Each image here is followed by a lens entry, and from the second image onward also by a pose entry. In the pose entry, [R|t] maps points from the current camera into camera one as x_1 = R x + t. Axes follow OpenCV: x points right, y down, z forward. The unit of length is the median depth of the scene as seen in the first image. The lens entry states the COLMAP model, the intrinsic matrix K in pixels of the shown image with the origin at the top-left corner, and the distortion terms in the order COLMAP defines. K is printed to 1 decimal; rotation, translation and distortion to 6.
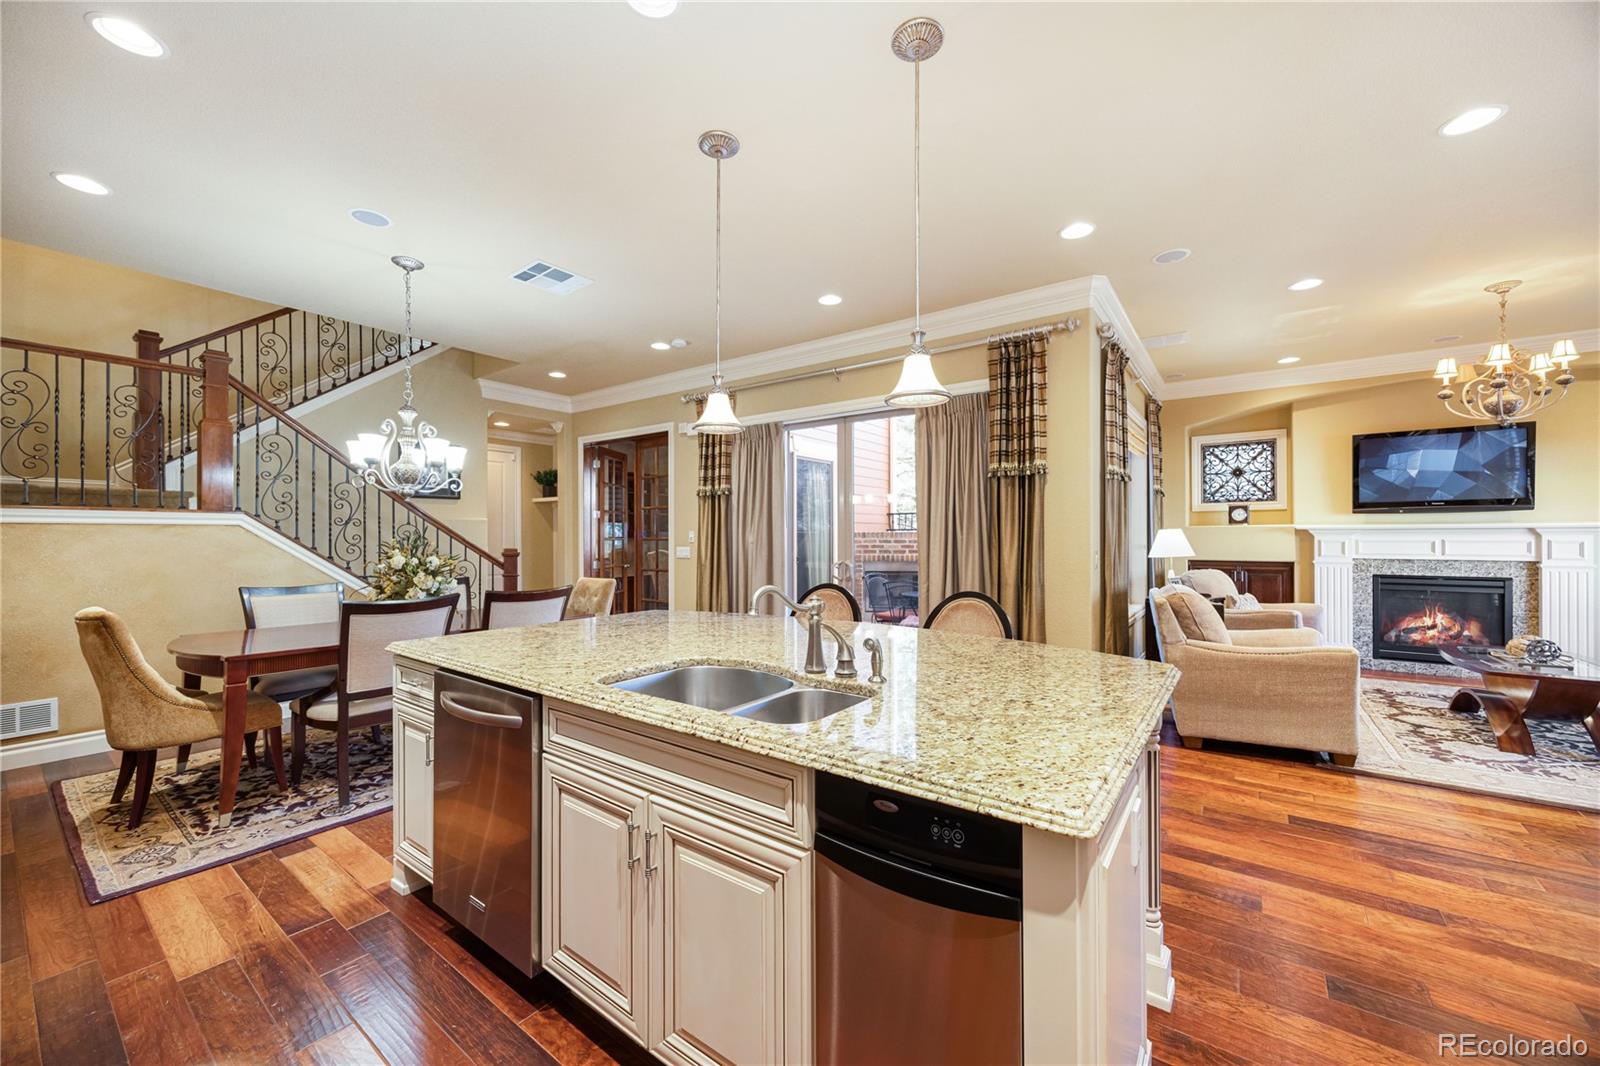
lens RADIAL K [[611.2, 0, 802.6], [0, 611.2, 536.1], [0, 0, 1]] dist [-0.002458, -0.000146]
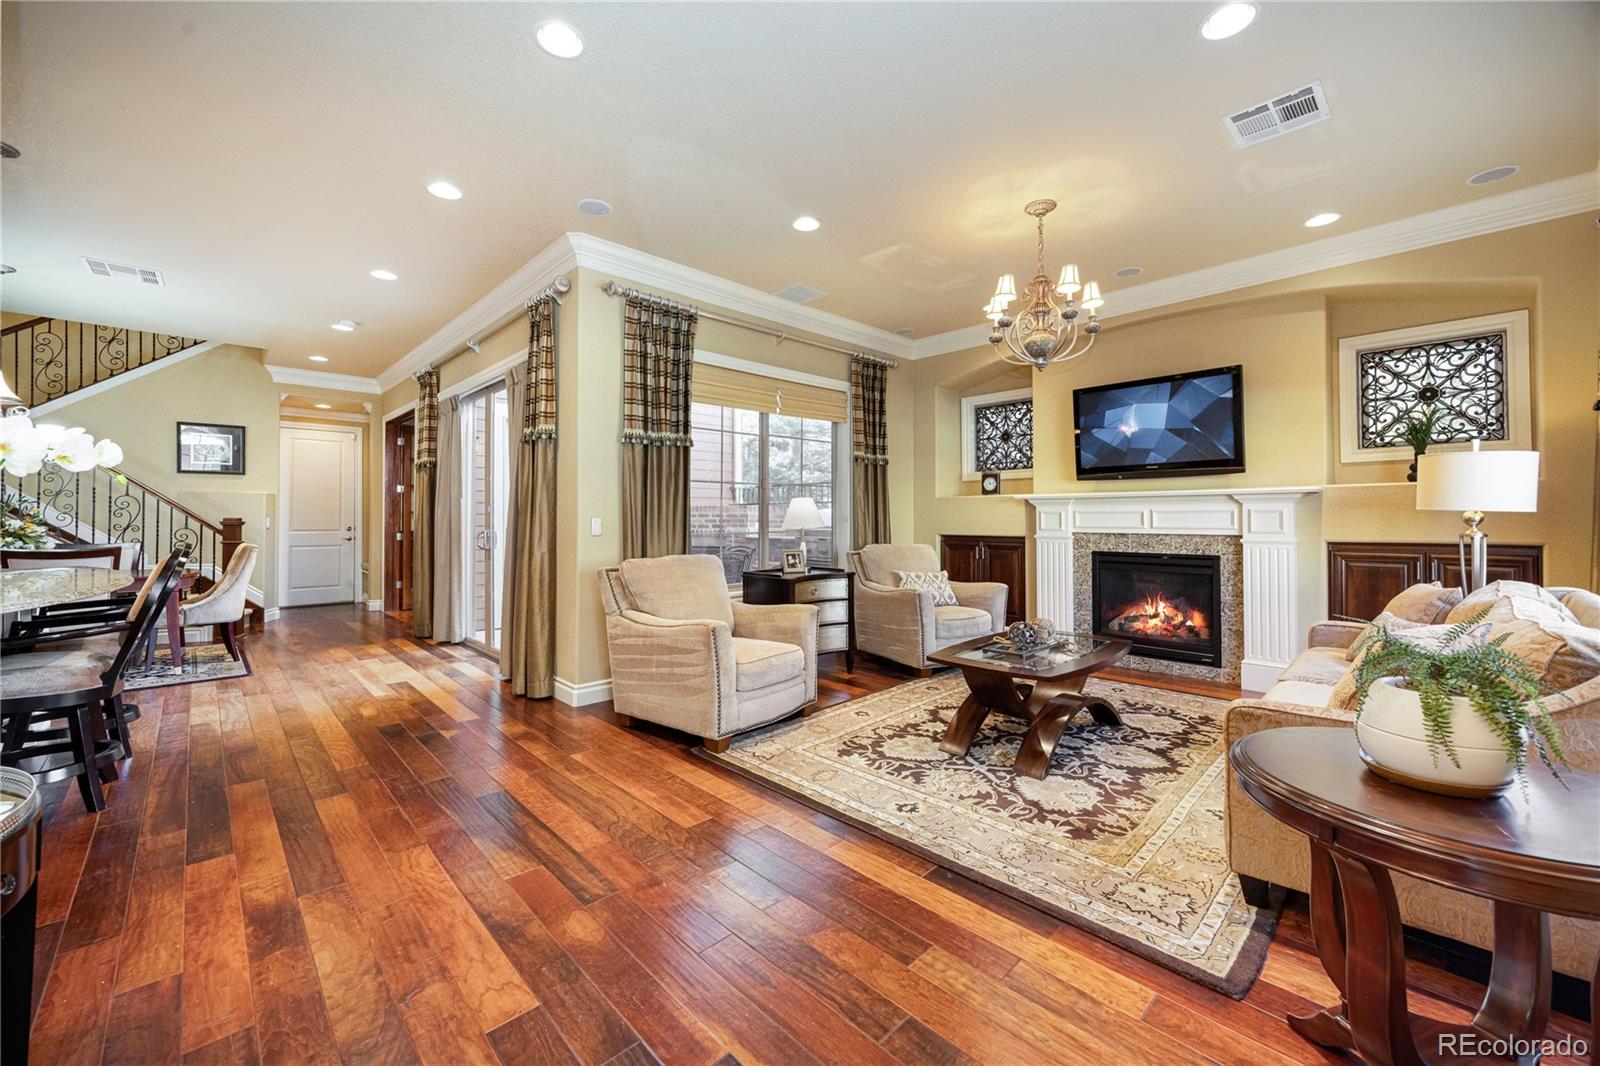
lens RADIAL K [[632.9, 0, 805.8], [0, 632.9, 510.0], [0, 0, 1]] dist [-0.001232, -0.000103]
pose [[0.984854, 0.000296, -0.173386, 0.693045], [-0.002530, 0.999917, -0.012667, 0.017271], [0.173368, 0.012914, 0.984772, 0.054680]]
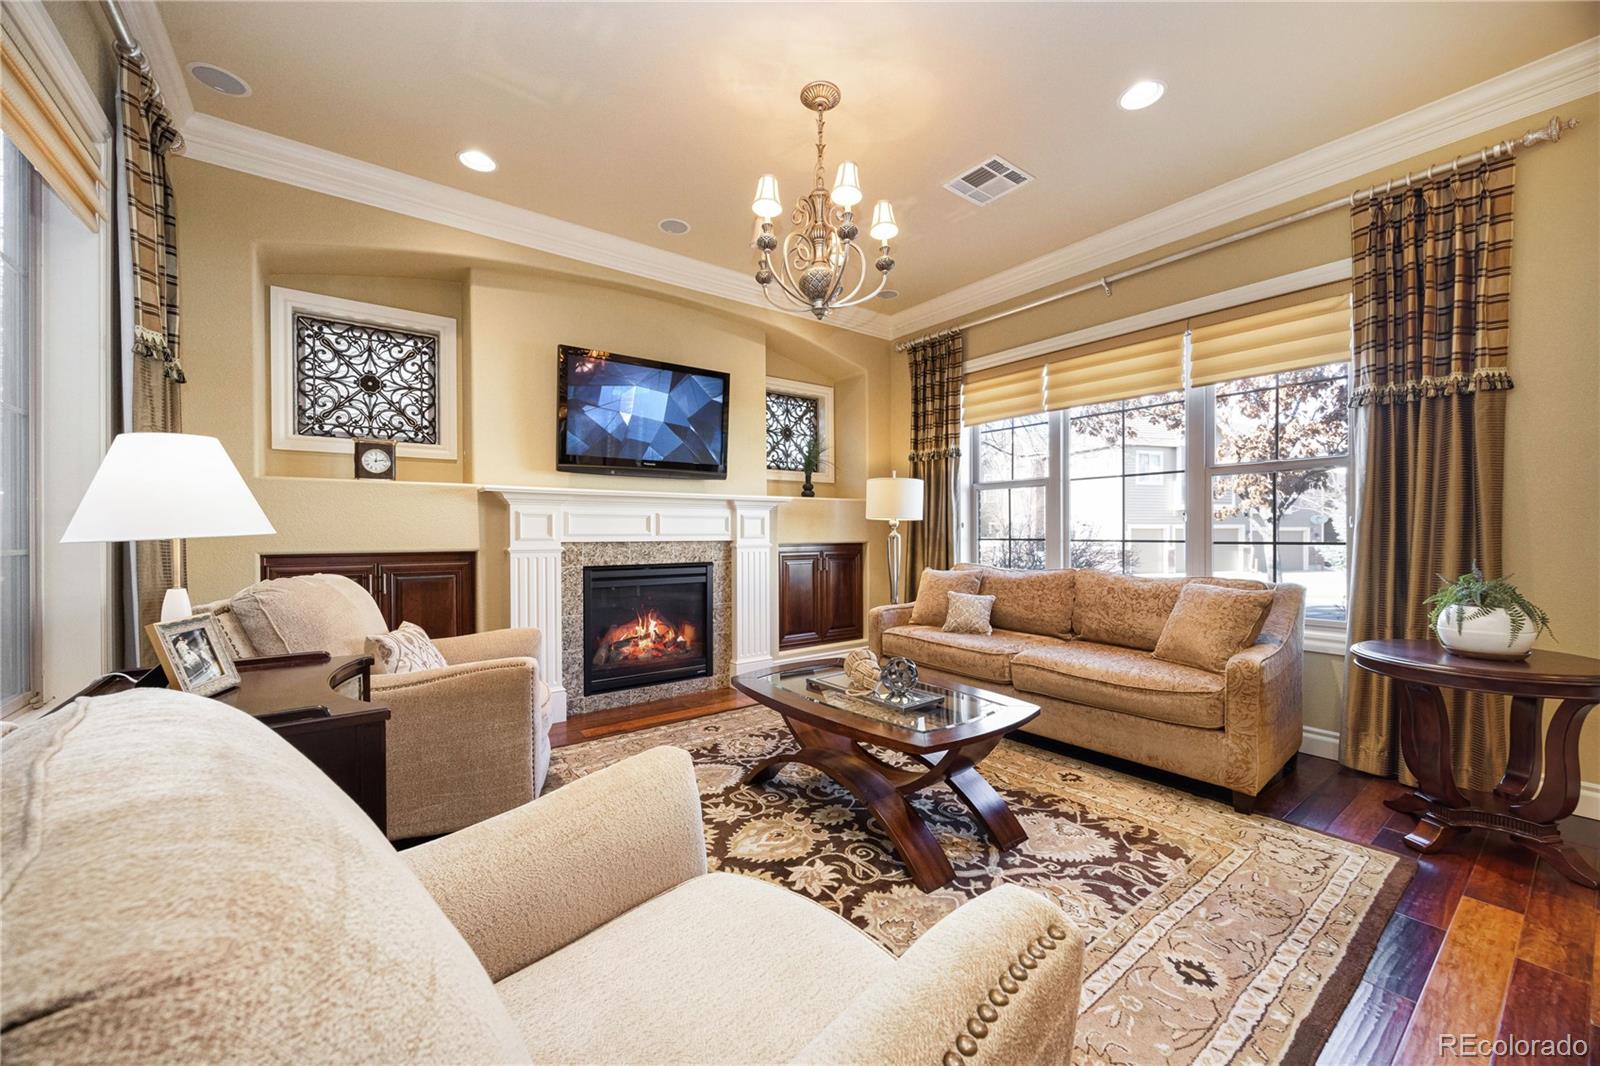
lens RADIAL K [[611.2, 0, 802.6], [0, 611.2, 536.1], [0, 0, 1]] dist [-0.002458, -0.000146]
pose [[0.293719, -0.003599, 0.955885, 0.384270], [0.000771, 0.999993, 0.003528, 0.028463], [-0.955892, -0.000299, 0.293720, 0.587687]]
